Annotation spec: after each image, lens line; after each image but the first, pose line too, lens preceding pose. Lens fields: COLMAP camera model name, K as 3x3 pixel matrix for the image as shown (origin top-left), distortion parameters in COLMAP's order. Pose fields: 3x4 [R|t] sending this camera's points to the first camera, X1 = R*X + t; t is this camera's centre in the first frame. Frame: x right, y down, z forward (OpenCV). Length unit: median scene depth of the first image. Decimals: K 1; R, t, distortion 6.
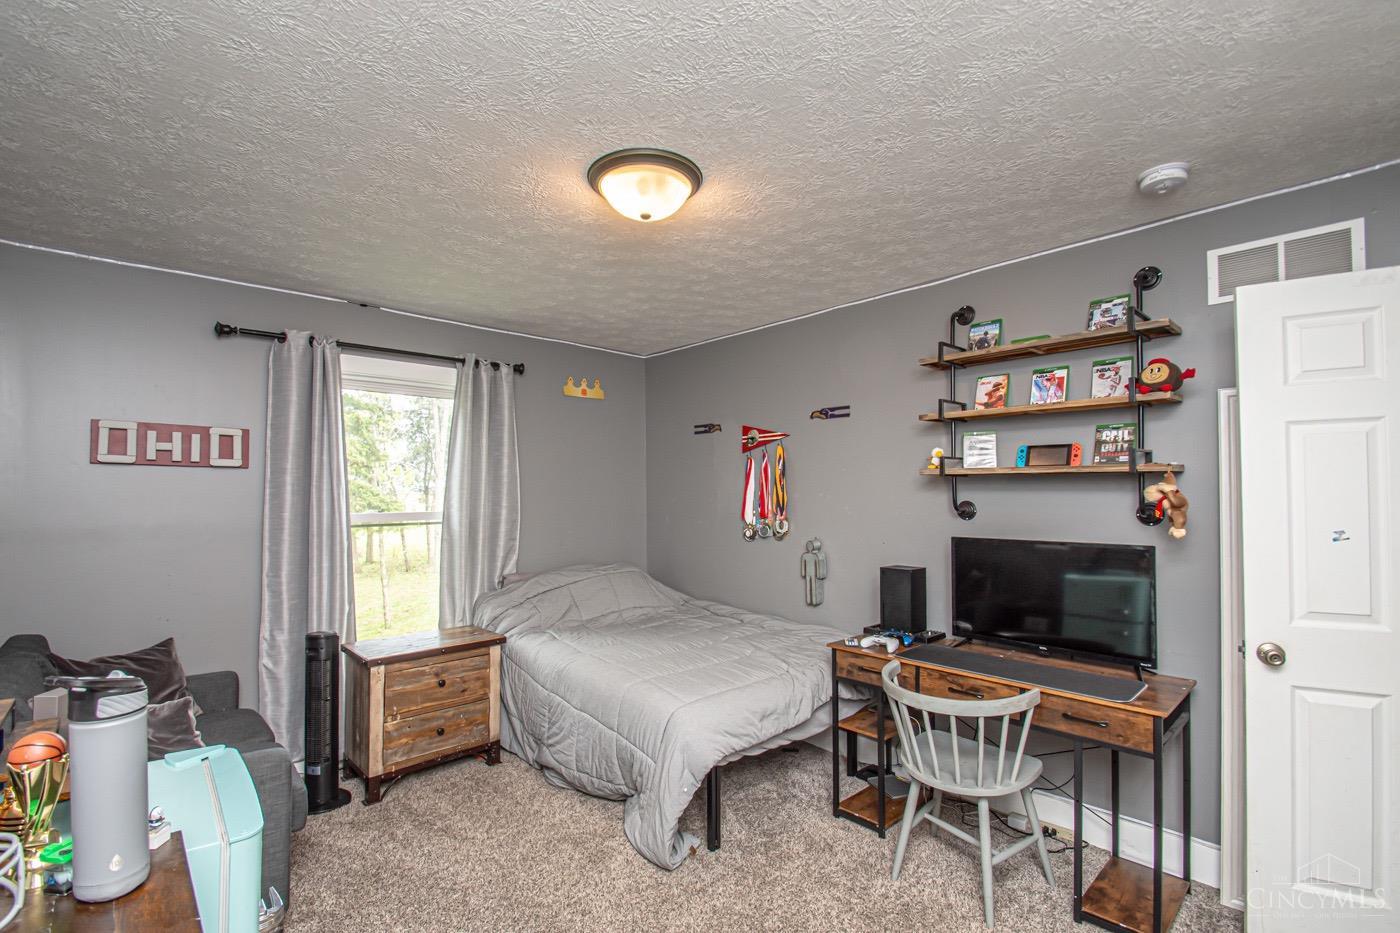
lens RADIAL K [[613.2, 0, 678.3], [0, 613.2, 478.0], [0, 0, 1]] dist [0.000720, -0.000687]
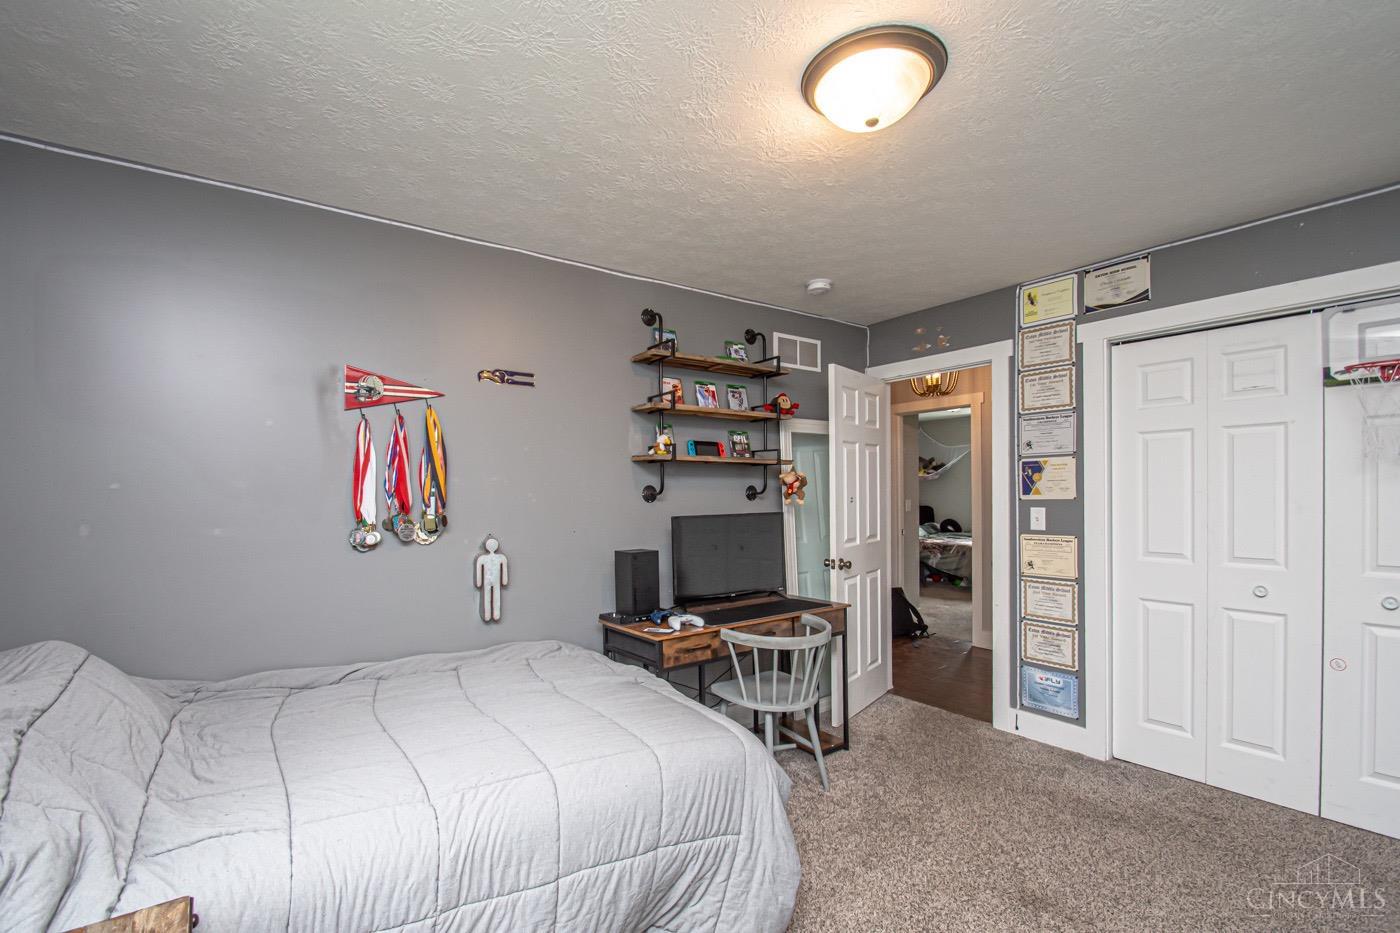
lens RADIAL K [[651.6, 0, 702.0], [0, 651.6, 477.7], [0, 0, 1]] dist [0.001072, -0.000161]
pose [[0.102236, 0.028614, 0.994349, -0.746278], [-0.013085, 0.999538, -0.027418, 0.059435], [-0.994674, -0.010208, 0.102563, 0.860766]]
